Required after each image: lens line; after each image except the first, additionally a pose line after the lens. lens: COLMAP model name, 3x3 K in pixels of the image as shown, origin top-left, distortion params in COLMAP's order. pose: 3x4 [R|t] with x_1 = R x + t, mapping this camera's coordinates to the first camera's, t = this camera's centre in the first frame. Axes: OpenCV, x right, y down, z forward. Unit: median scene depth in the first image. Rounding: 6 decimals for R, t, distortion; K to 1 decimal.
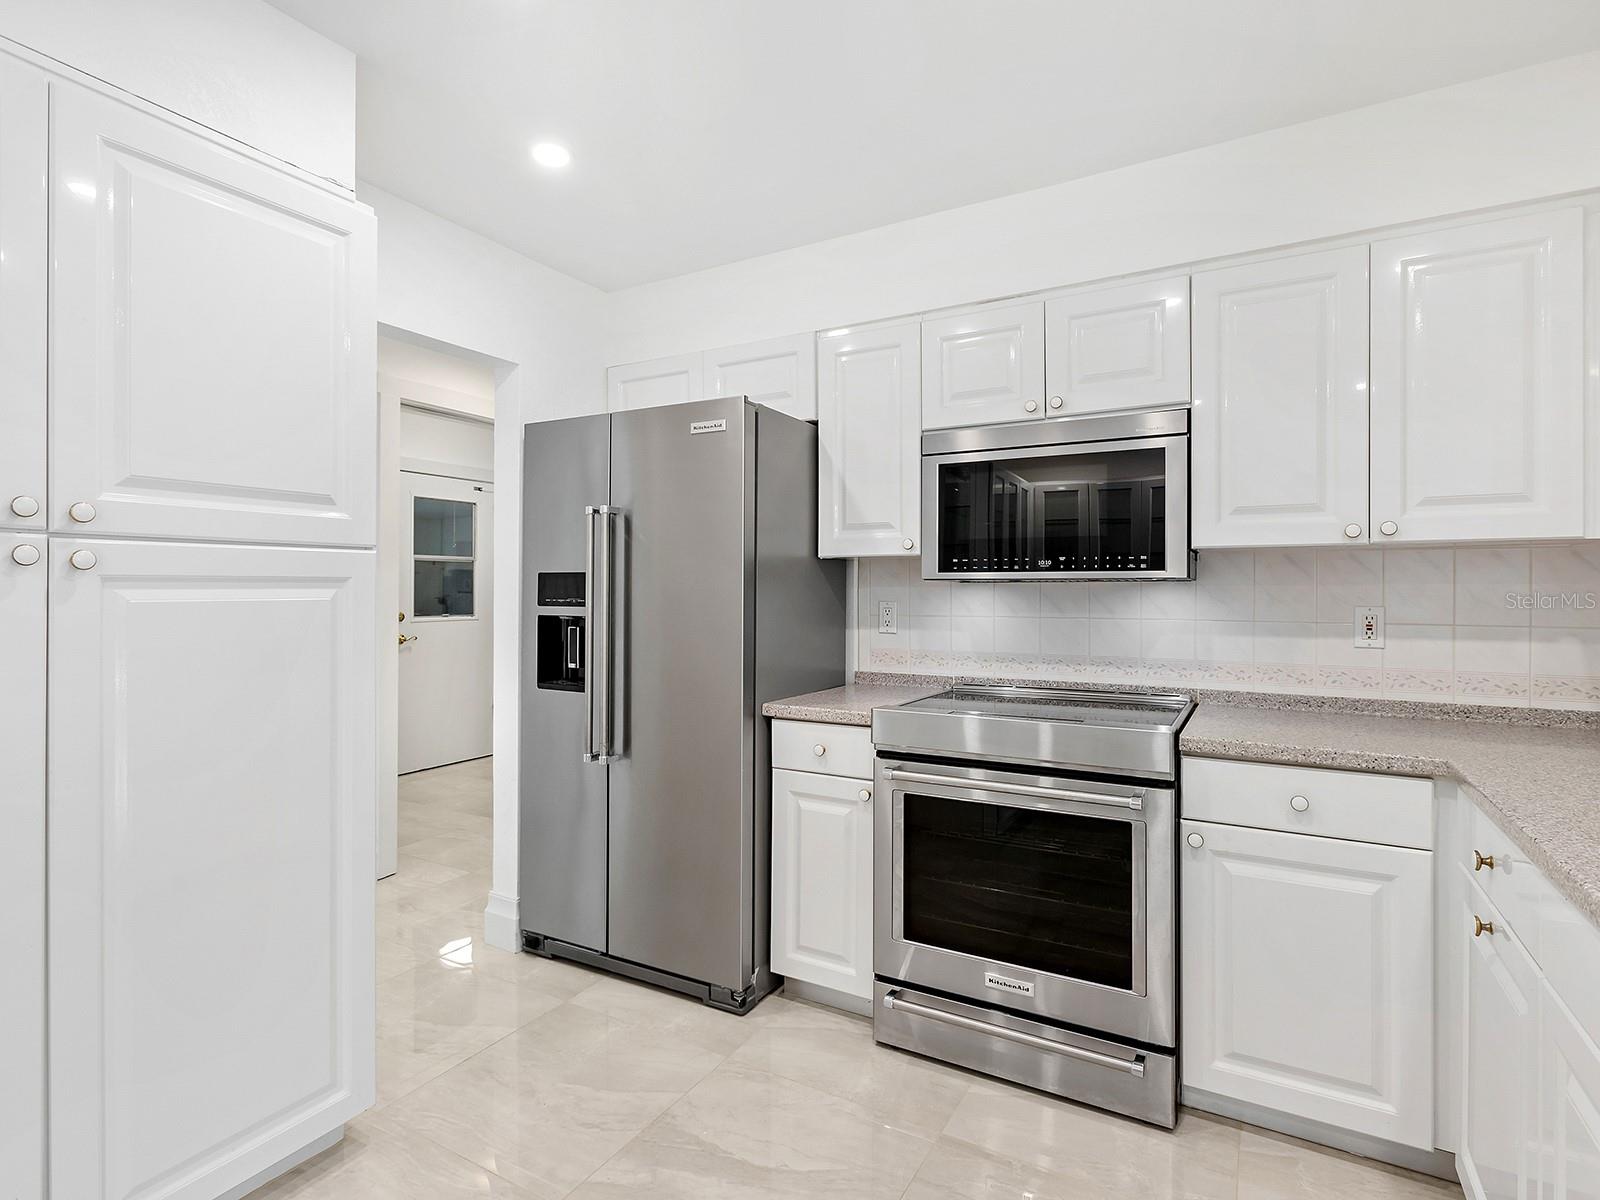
lens RADIAL K [[813.6, 0, 804.3], [0, 813.6, 593.2], [0, 0, 1]] dist [0.001436, -0.000794]
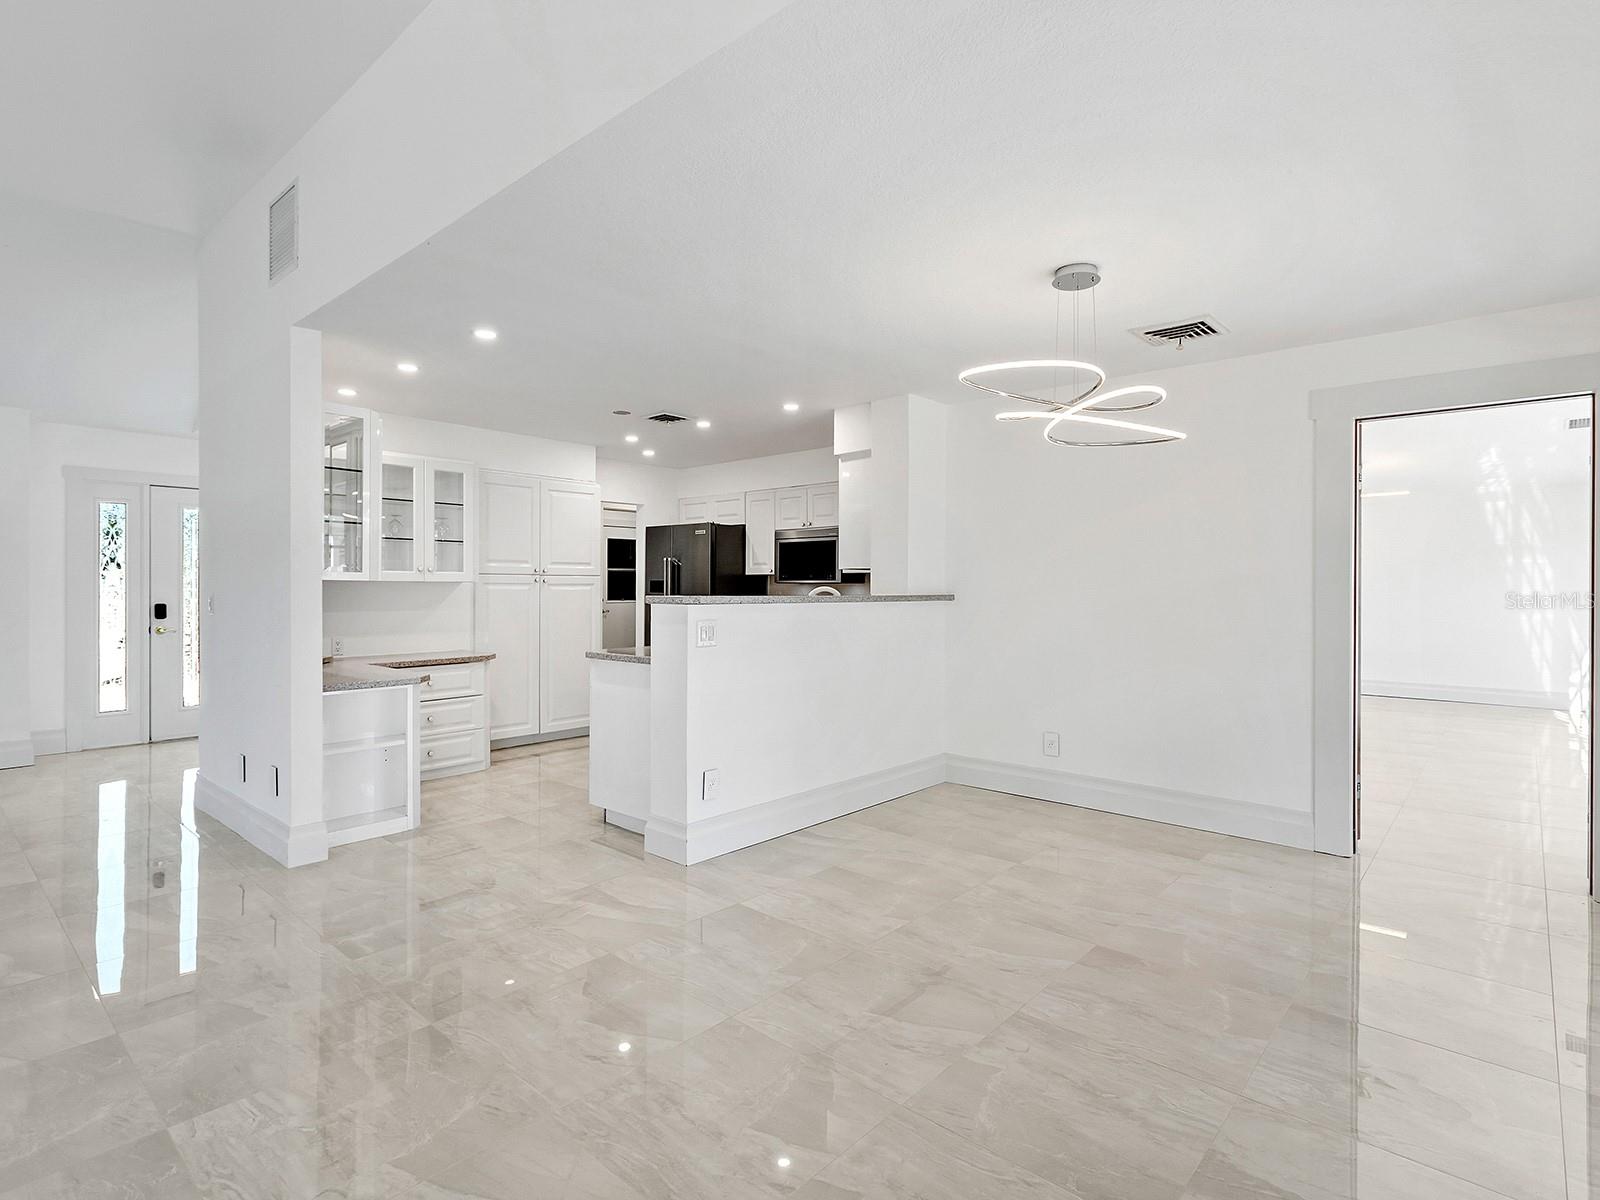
lens RADIAL K [[813.6, 0, 795.8], [0, 813.6, 595.1], [0, 0, 1]] dist [0.001436, -0.000794]
pose [[0.976954, -0.001544, -0.213445, 0.882862], [0.001770, 0.999998, 0.000867, 0.024321], [0.213443, -0.001225, 0.976955, -1.892417]]
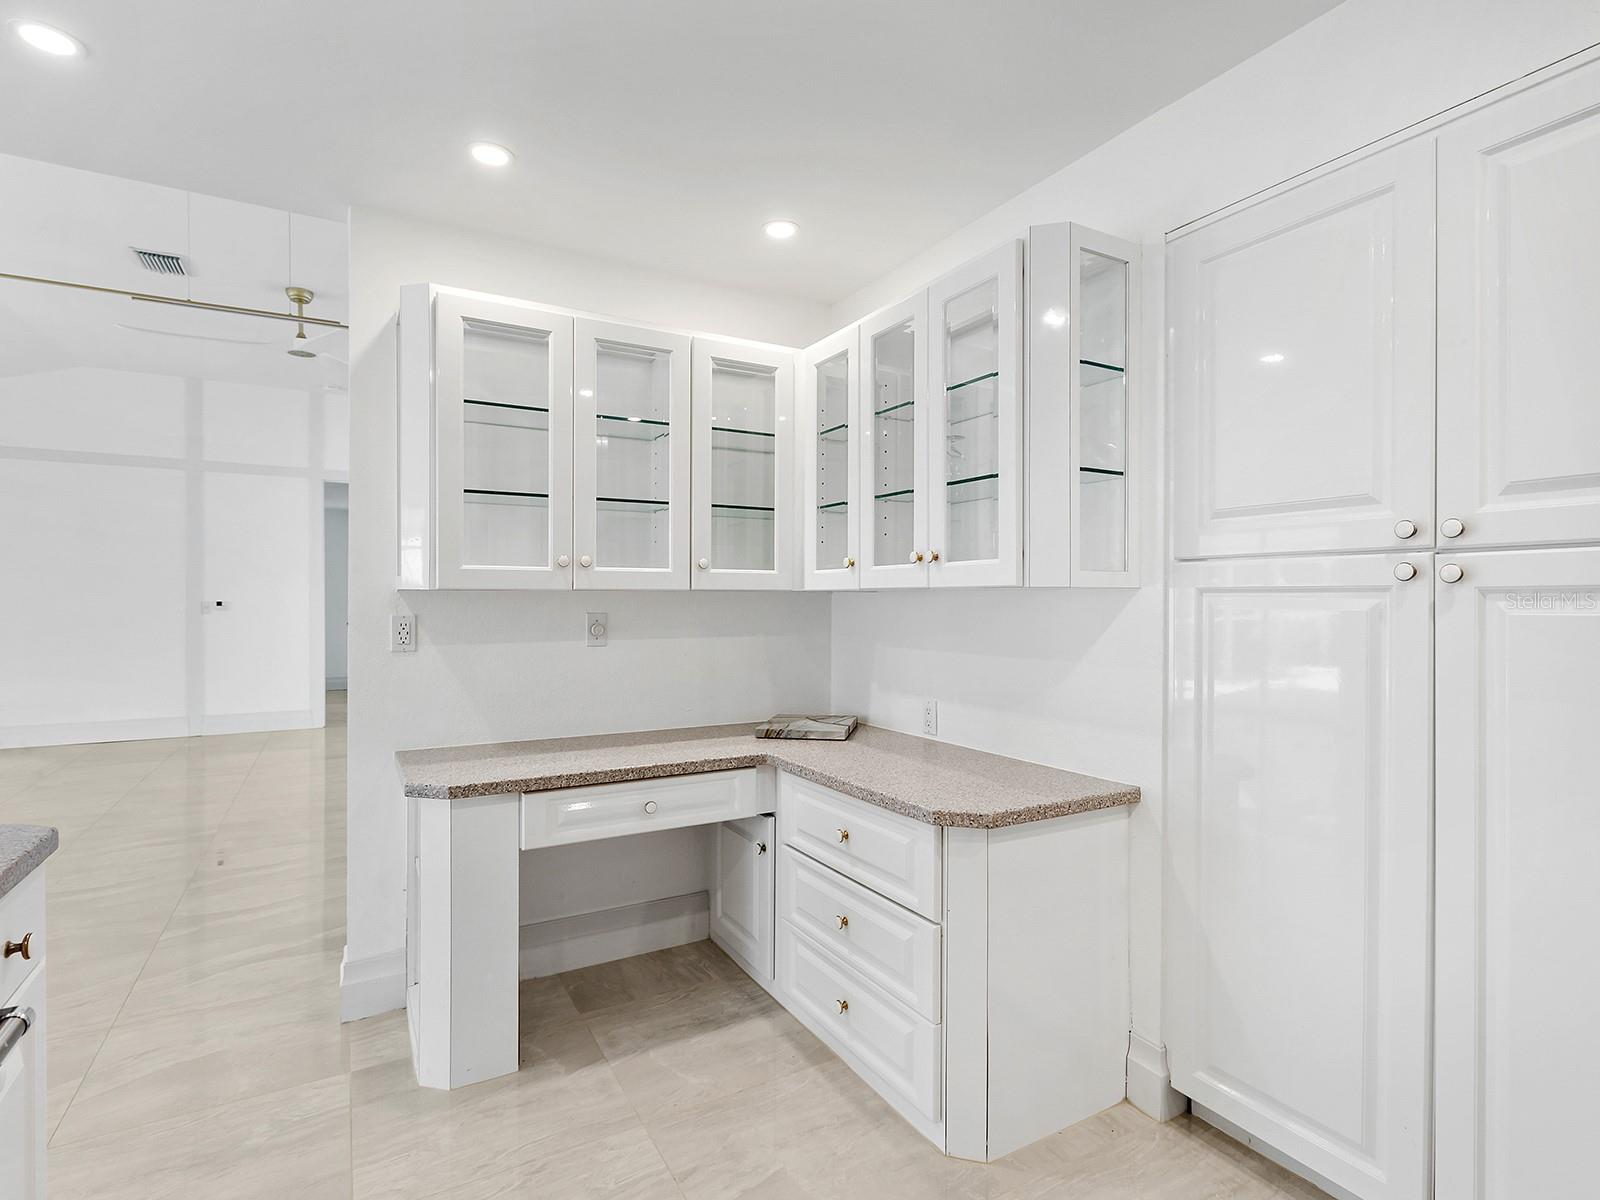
lens RADIAL K [[813.6, 0, 802.0], [0, 813.6, 597.8], [0, 0, 1]] dist [0.001436, -0.000794]
pose [[-0.503436, -0.011786, -0.863952, 0.257473], [-0.011575, 0.999909, -0.006896, 0.005342], [0.863955, 0.006528, -0.503527, 0.455871]]
